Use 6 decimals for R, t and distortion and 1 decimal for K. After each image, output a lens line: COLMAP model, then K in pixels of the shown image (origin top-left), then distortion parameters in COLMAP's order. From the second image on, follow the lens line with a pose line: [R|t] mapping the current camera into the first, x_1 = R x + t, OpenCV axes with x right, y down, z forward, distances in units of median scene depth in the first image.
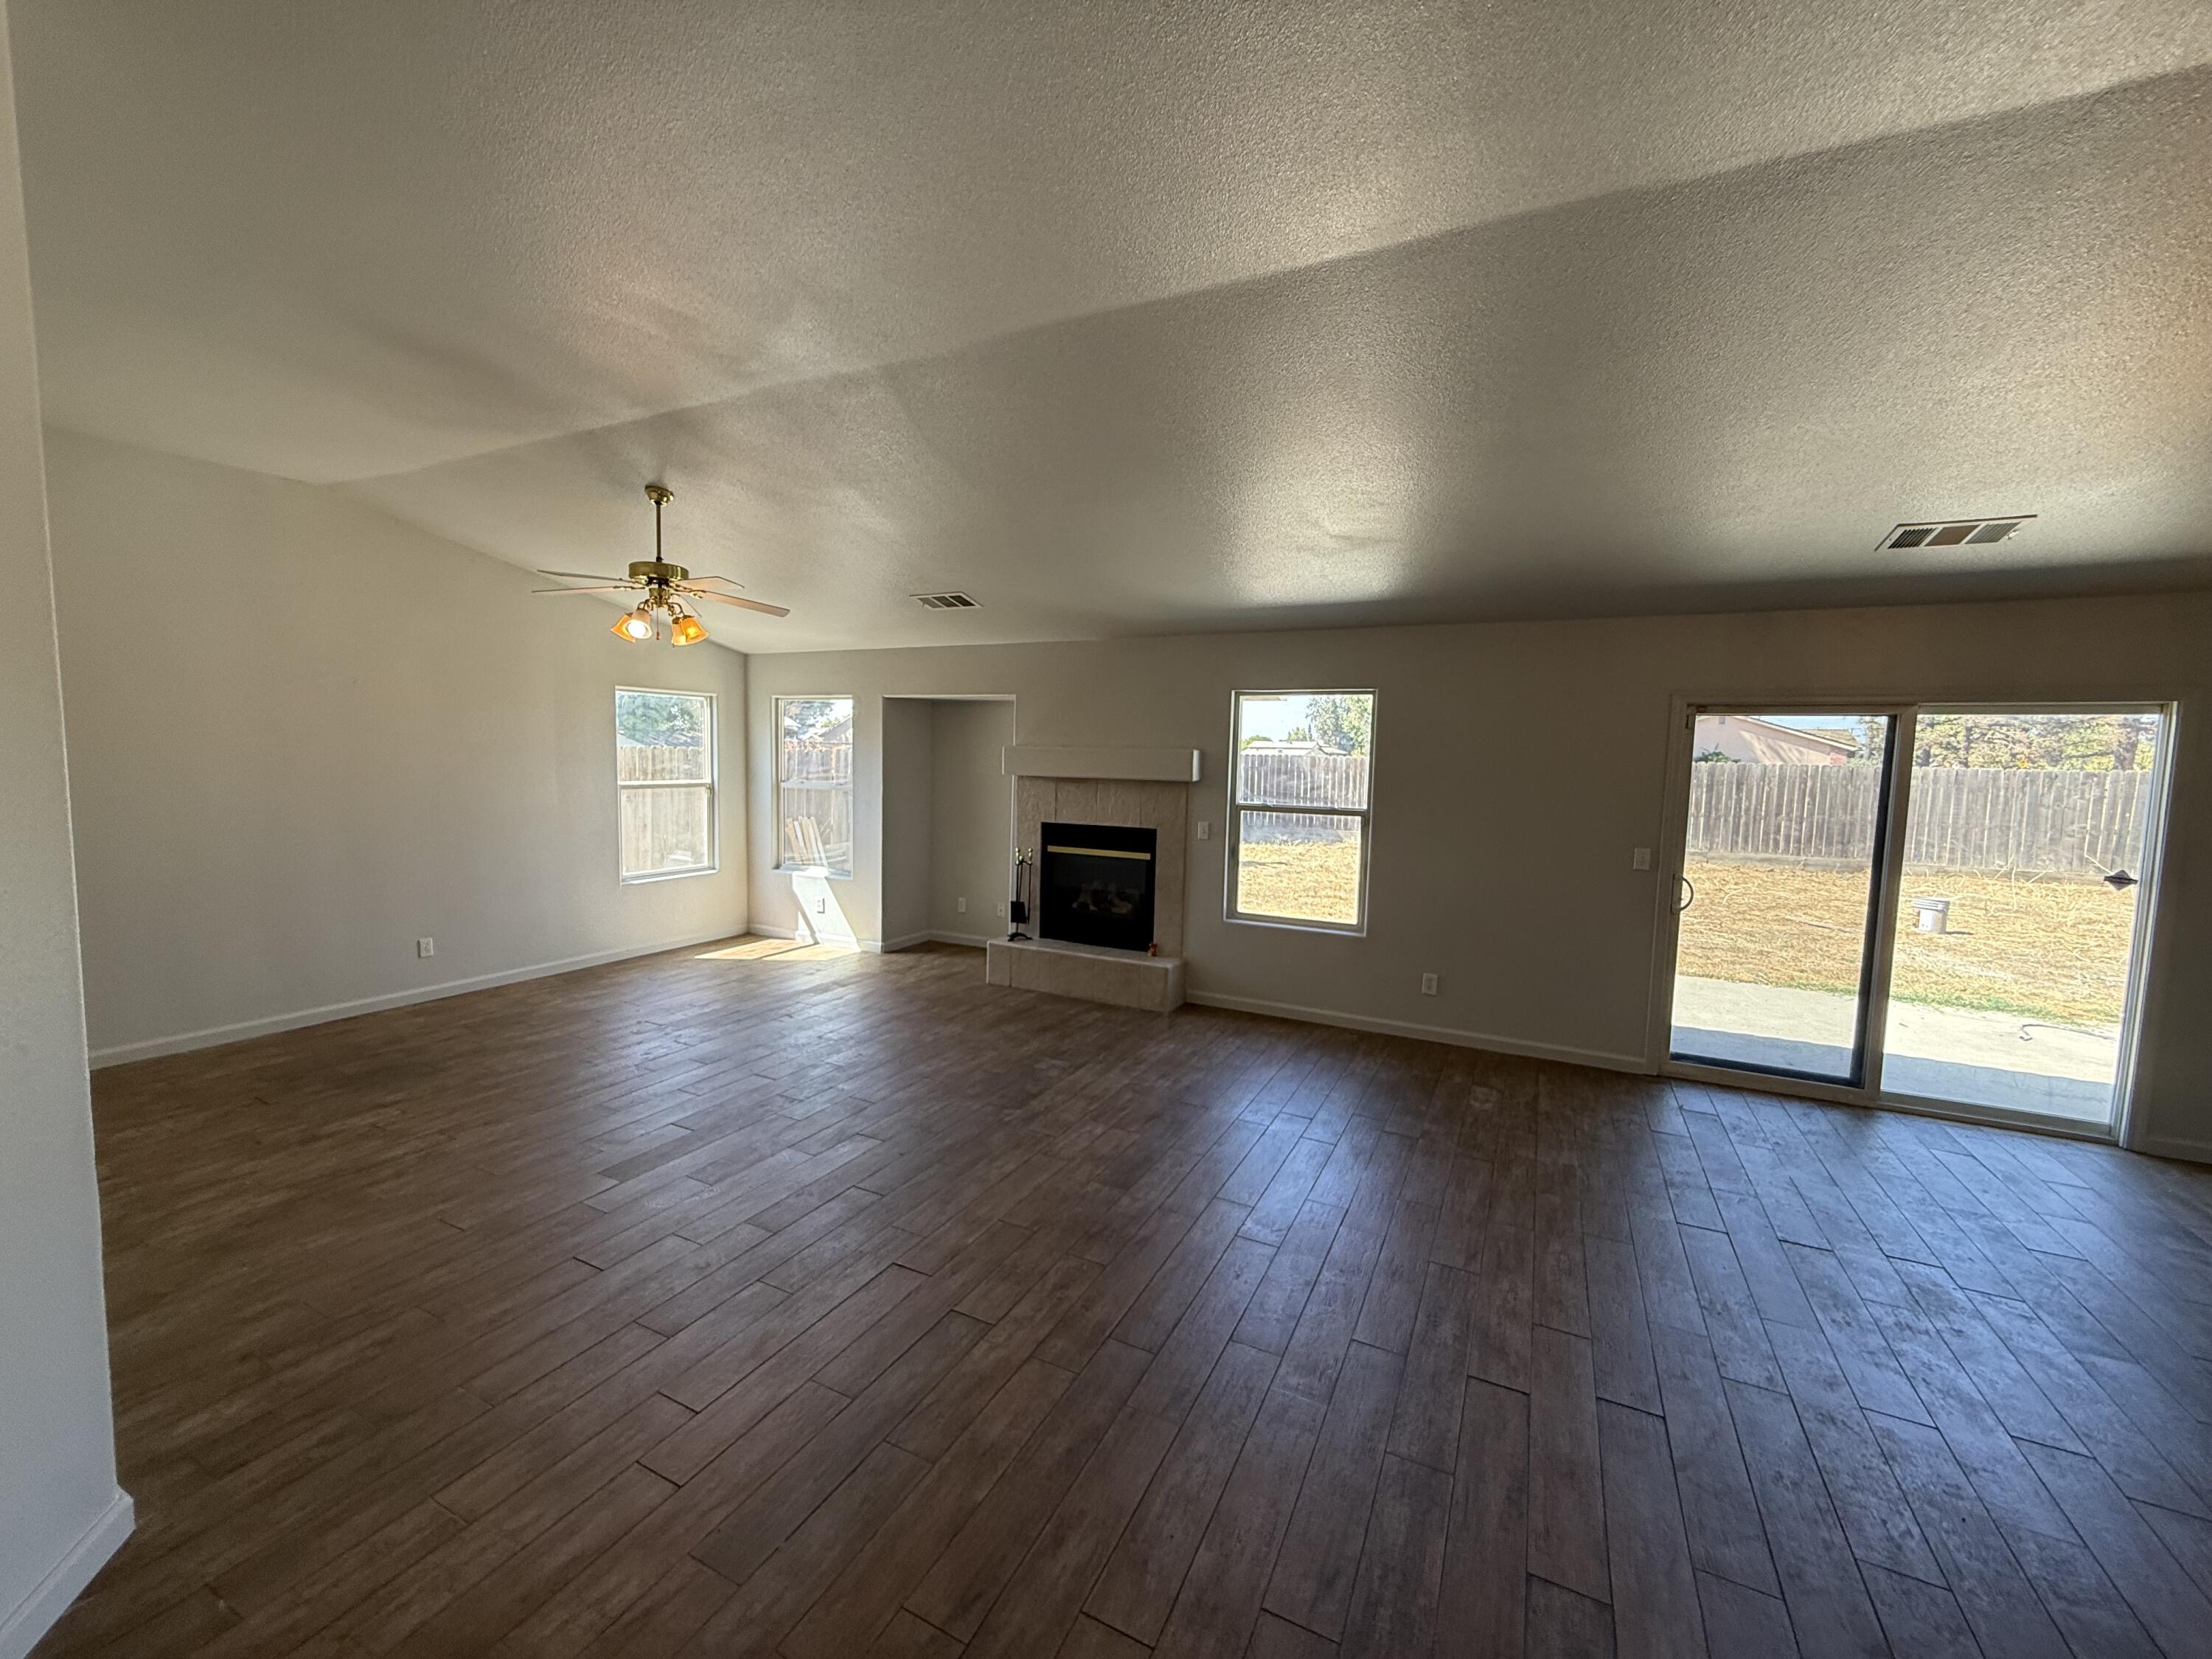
lens RADIAL K [[881.2, 0, 1099.0], [0, 881.2, 827.3], [0, 0, 1]] dist [-0.000933, 0.000823]
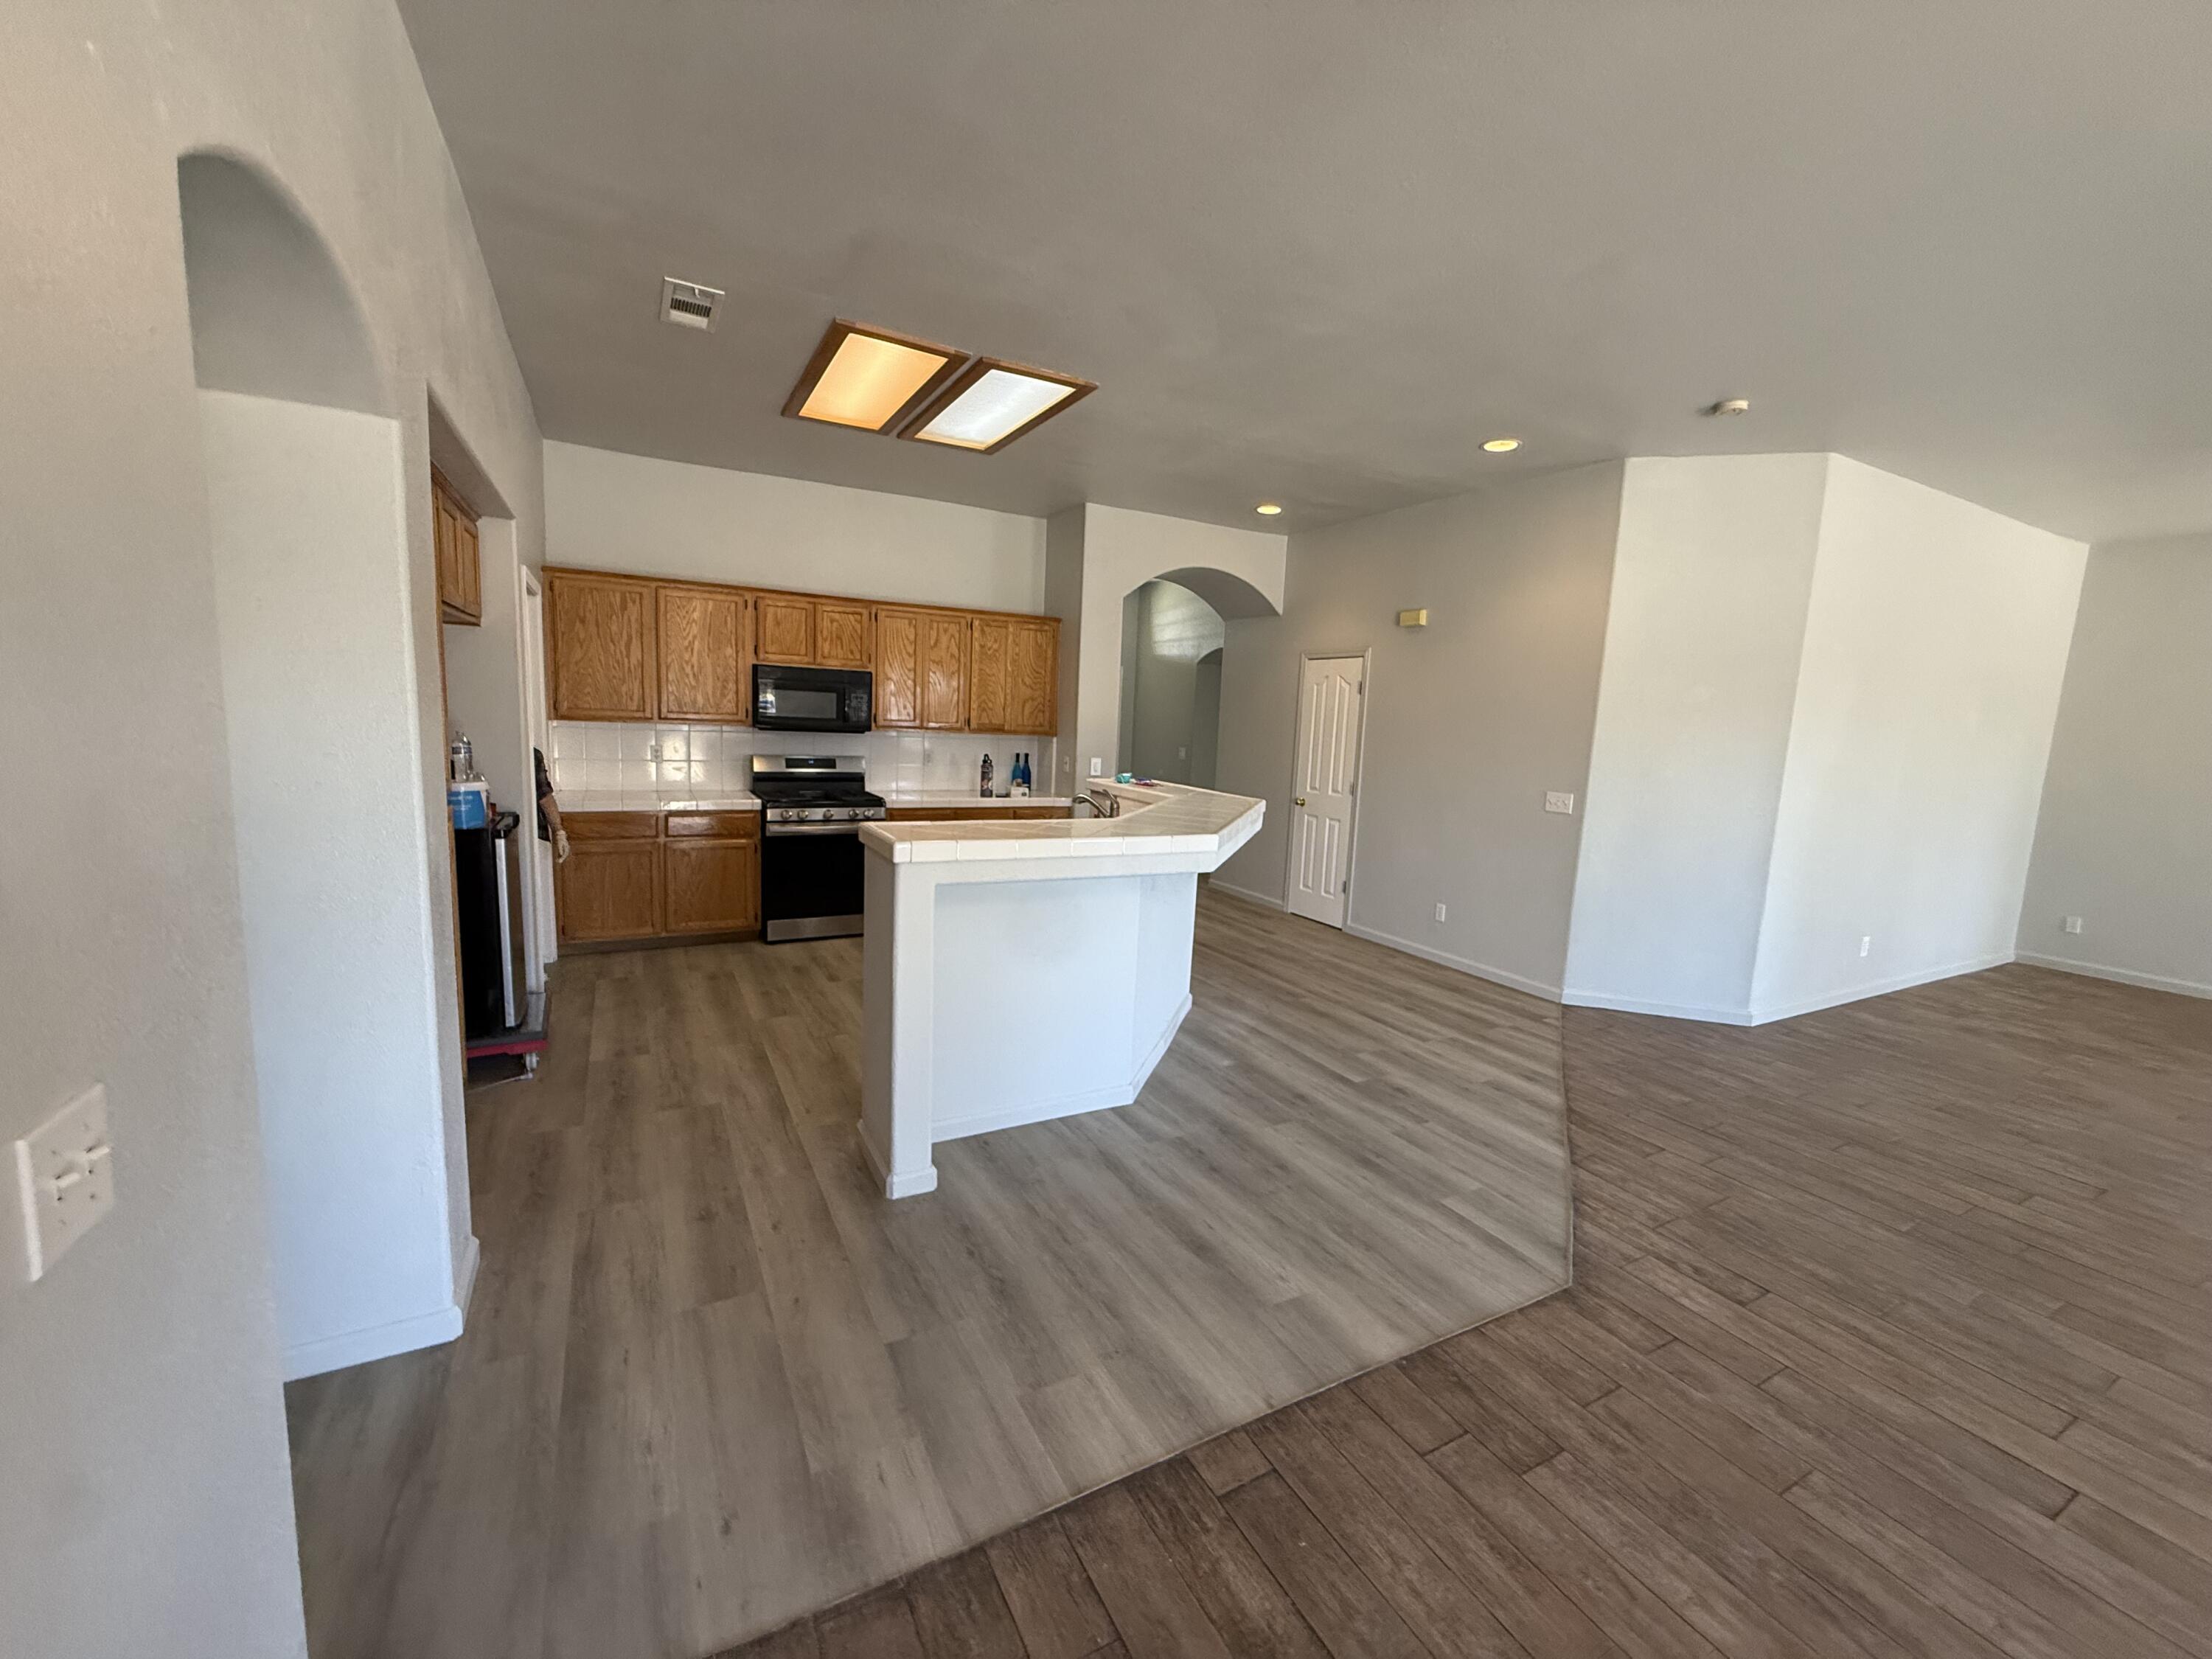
lens RADIAL K [[878.2, 0, 1100.5], [0, 878.2, 829.5], [0, 0, 1]] dist [0.001566, 0.000272]
pose [[-0.568219, 0.062245, -0.820520, 0.697927], [-0.123878, 0.979301, 0.160077, 0.010851], [0.813500, 0.192603, -0.548746, 0.241535]]
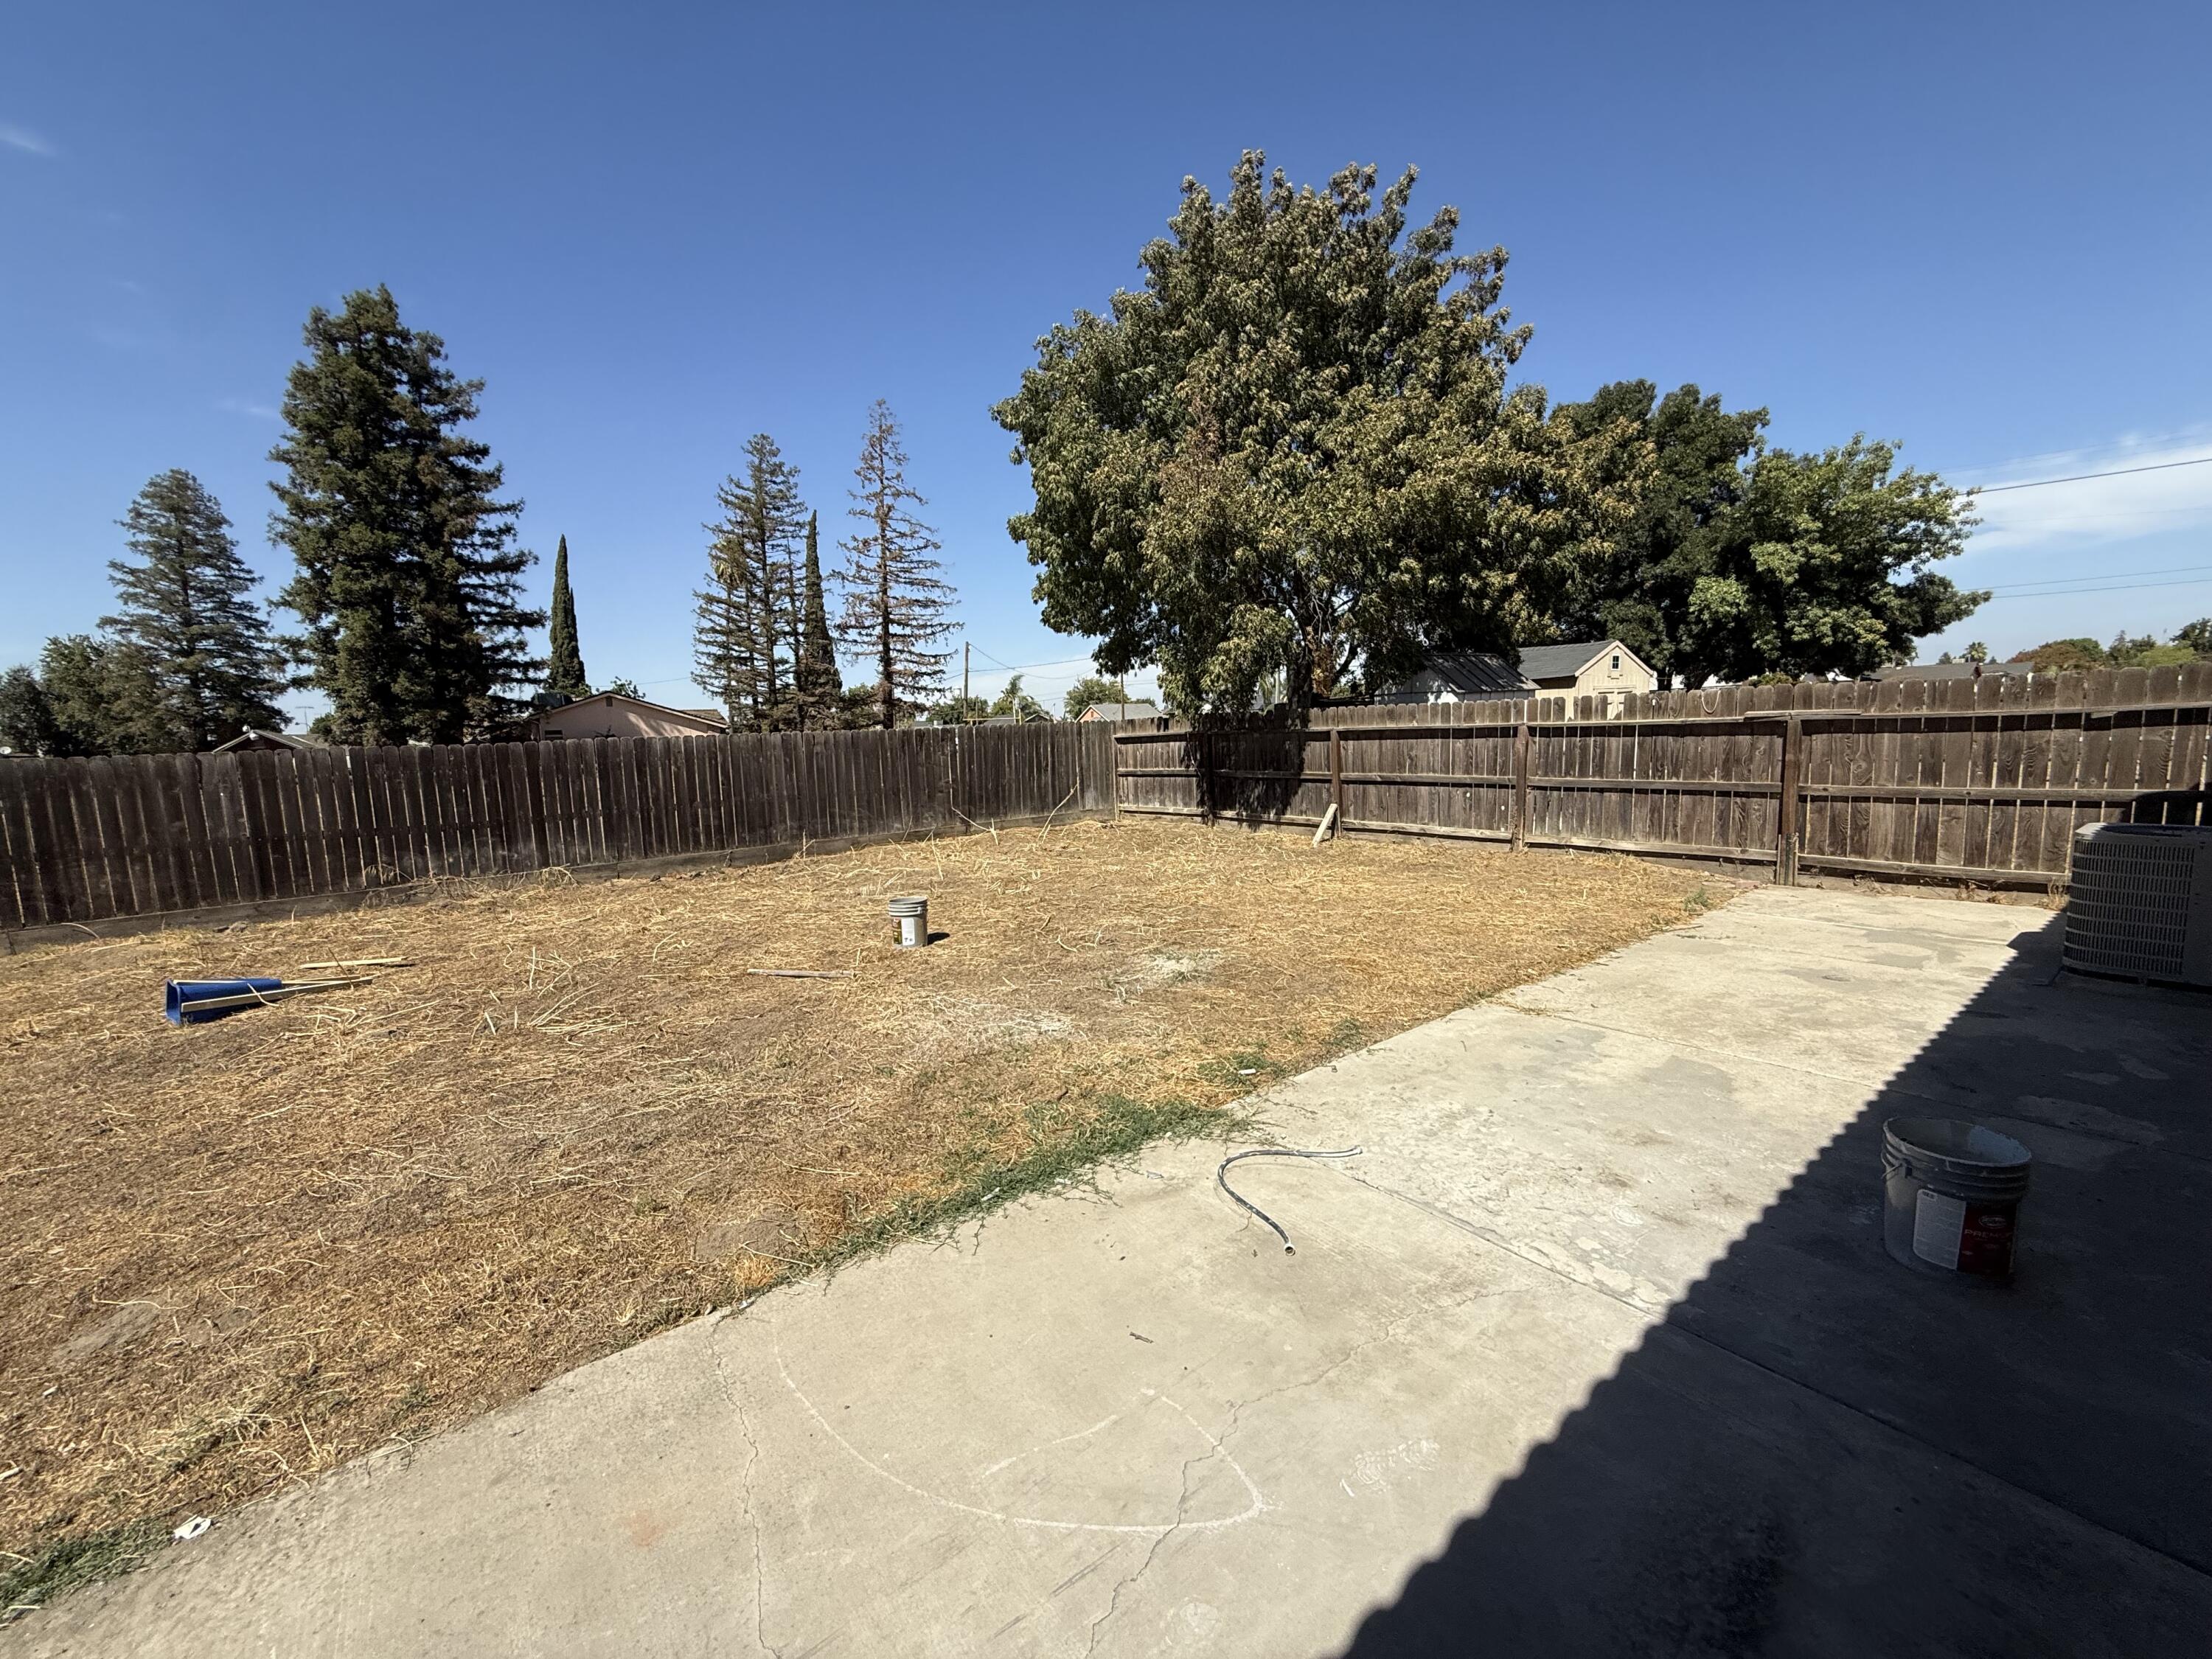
lens RADIAL K [[867.0, 0, 1096.7], [0, 867.0, 828.5], [0, 0, 1]] dist [0.002055, 0.000373]
pose [[0.436483, -0.140702, 0.888643, 0.621638], [0.126827, 0.987456, 0.094052, -0.043752], [-0.890729, 0.071652, 0.448852, 0.870158]]
